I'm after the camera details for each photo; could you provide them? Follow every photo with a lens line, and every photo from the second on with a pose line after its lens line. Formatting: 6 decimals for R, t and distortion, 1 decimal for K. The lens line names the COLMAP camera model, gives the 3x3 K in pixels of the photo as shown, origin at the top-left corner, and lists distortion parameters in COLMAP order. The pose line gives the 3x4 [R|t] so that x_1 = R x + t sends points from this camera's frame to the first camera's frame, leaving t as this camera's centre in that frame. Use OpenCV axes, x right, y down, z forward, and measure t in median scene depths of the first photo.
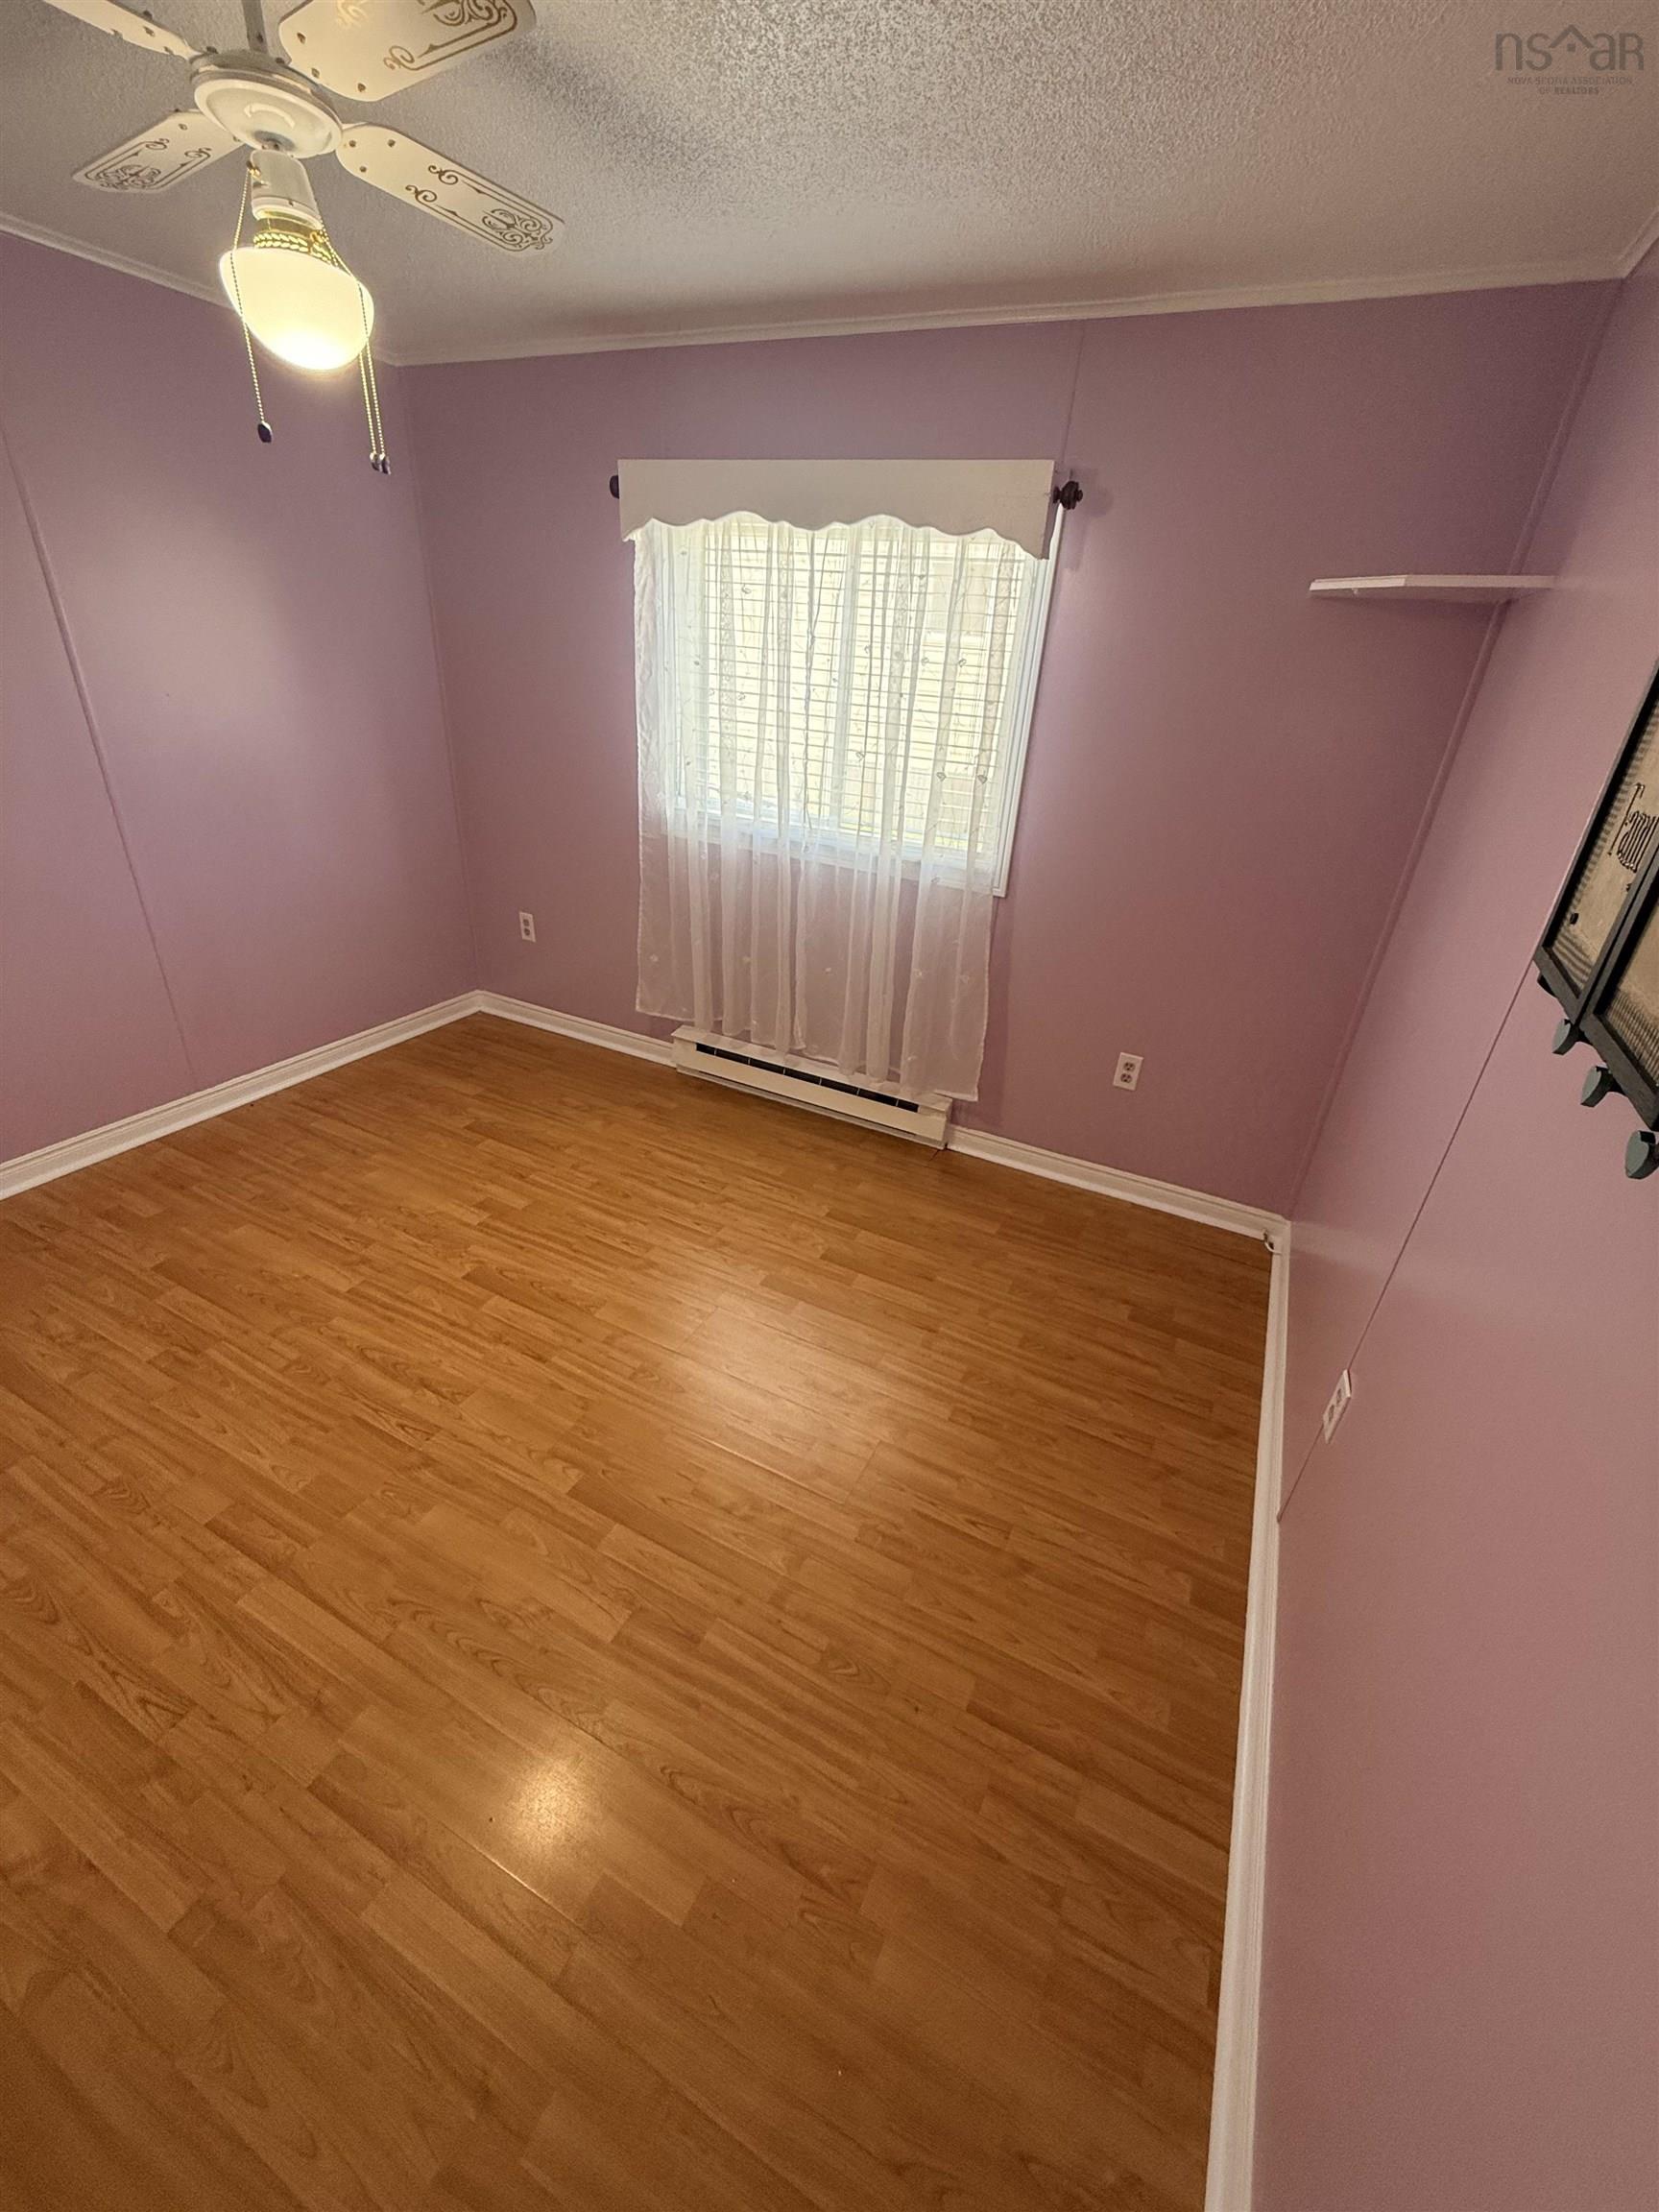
lens RADIAL K [[883.5, 0, 834.7], [0, 883.5, 1103.0], [0, 0, 1]] dist [0.000939, 0.000105]
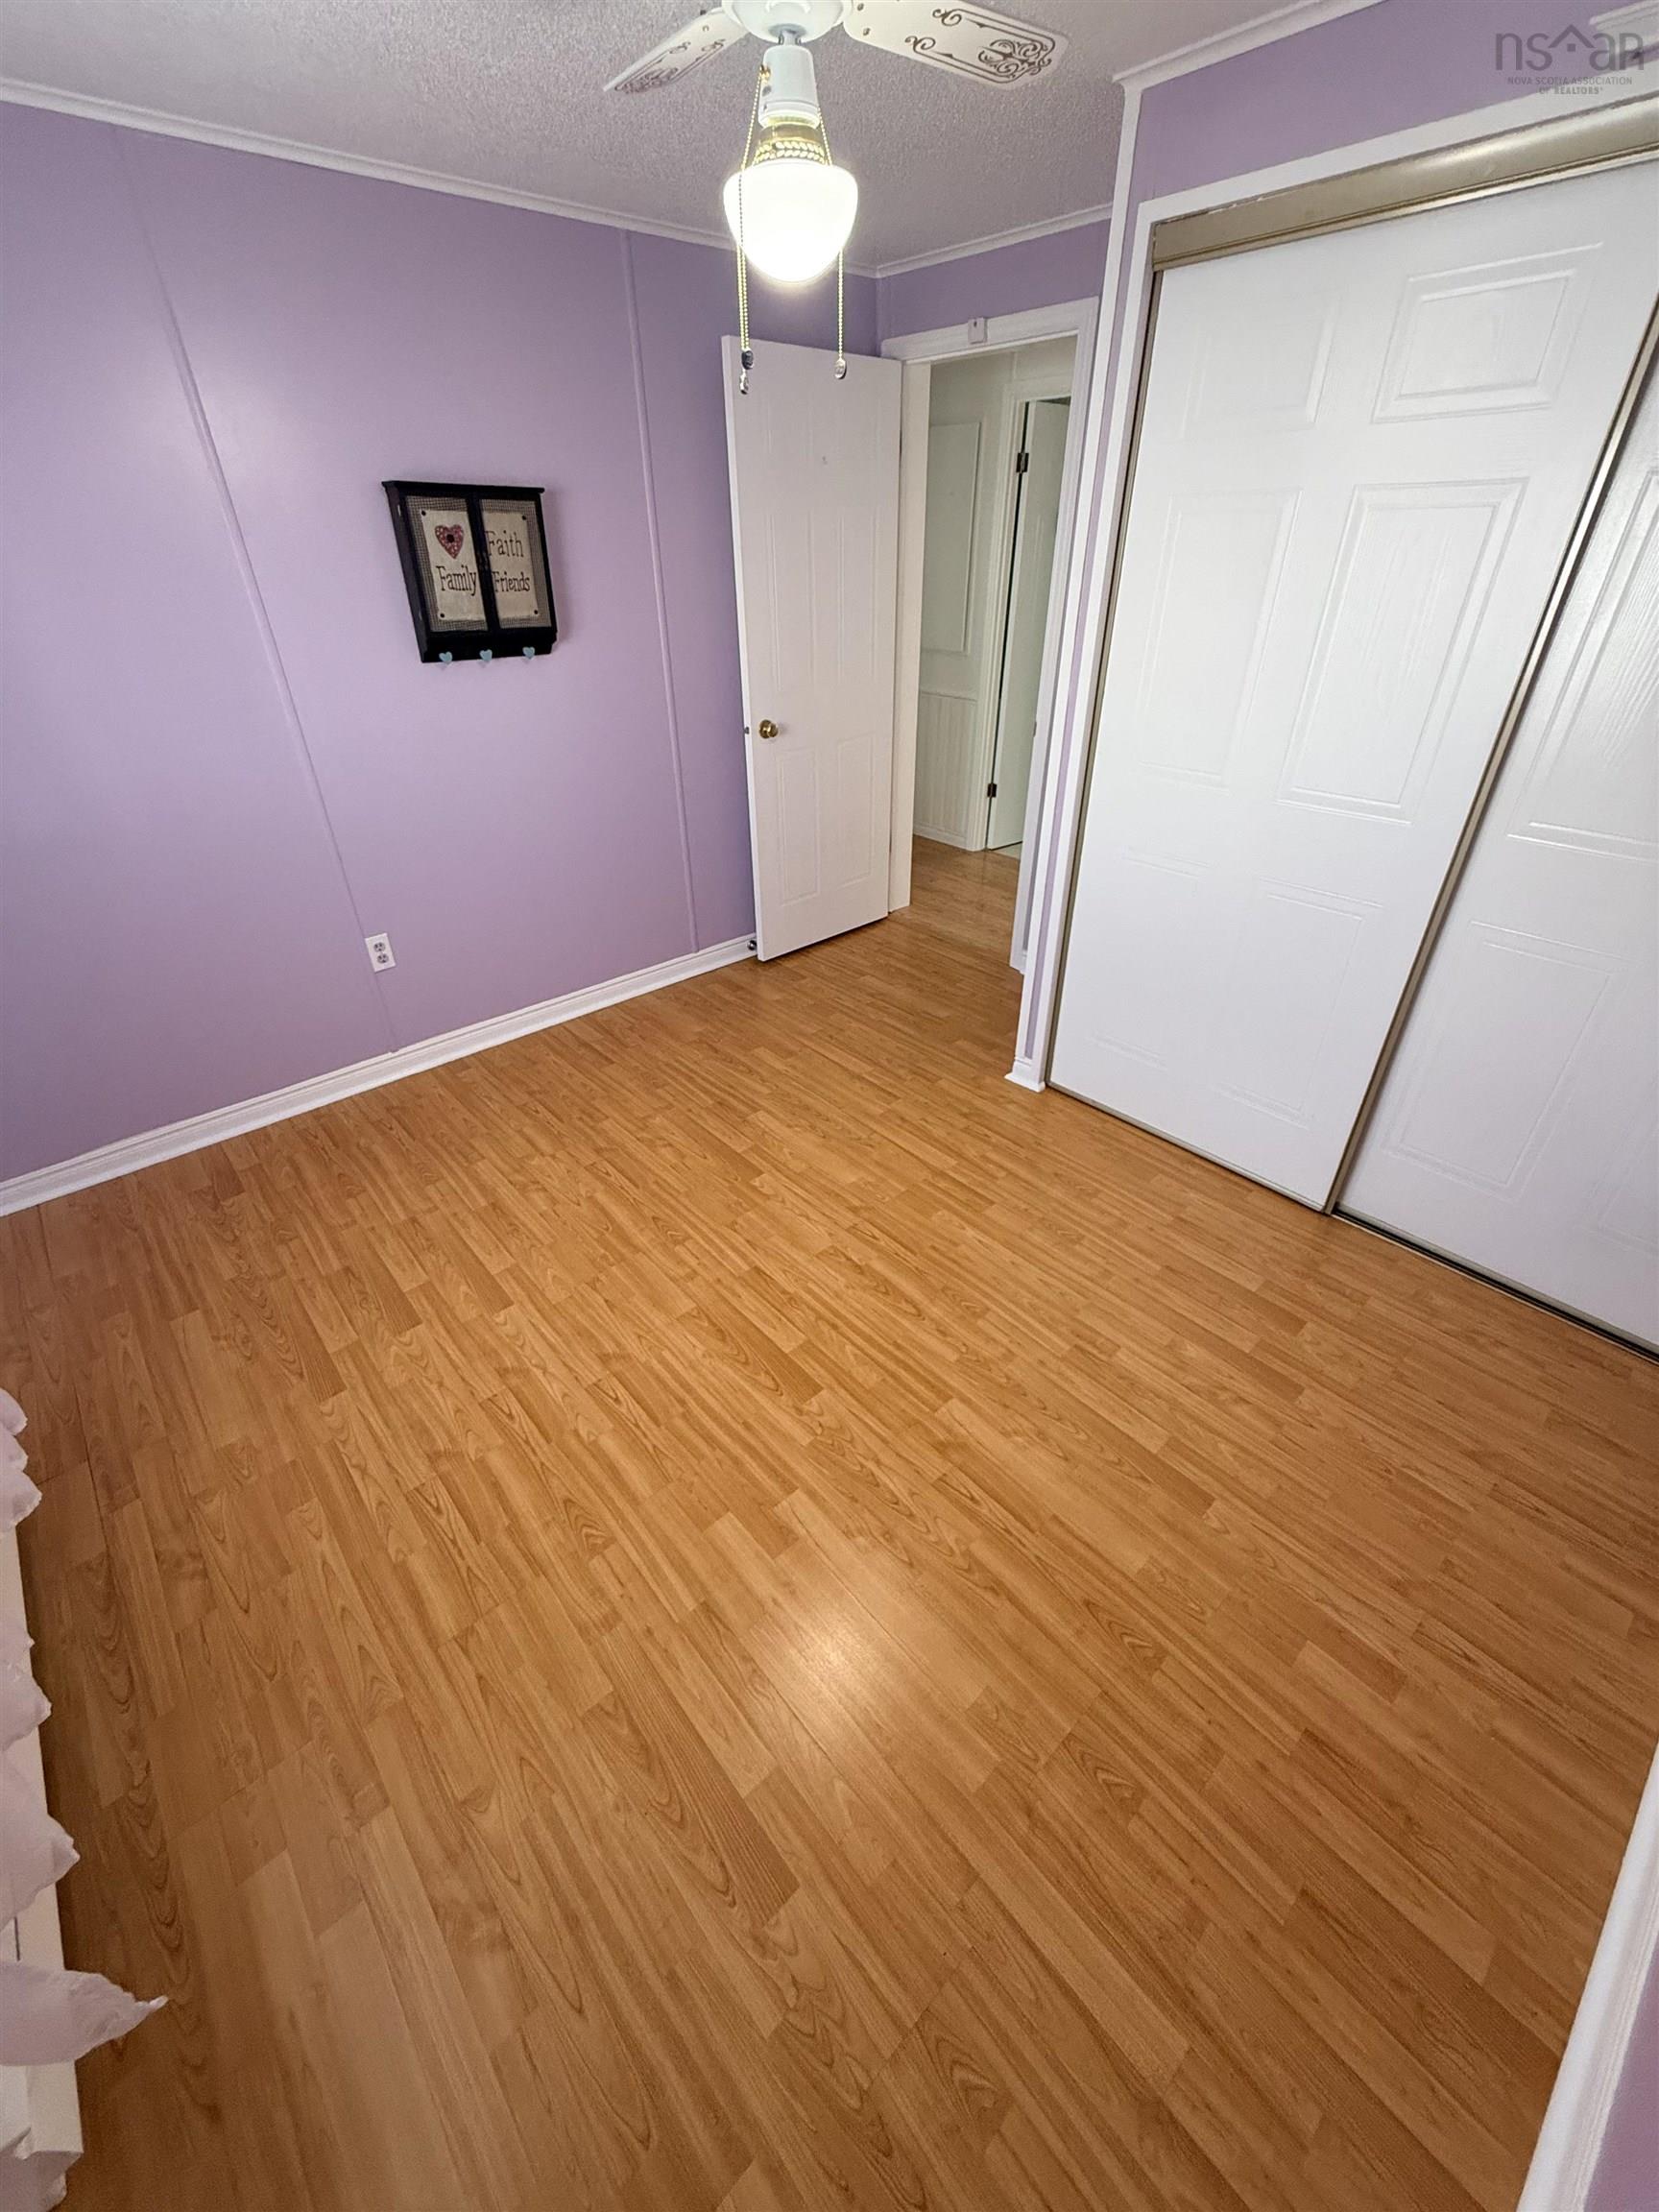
lens RADIAL K [[883.5, 0, 828.1], [0, 883.5, 1100.6], [0, 0, 1]] dist [0.000939, 0.000105]
pose [[-0.925094, -0.247513, 0.287991, -0.658303], [0.130202, 0.505678, 0.852841, -0.692261], [-0.356720, 0.826455, -0.435573, 1.253373]]
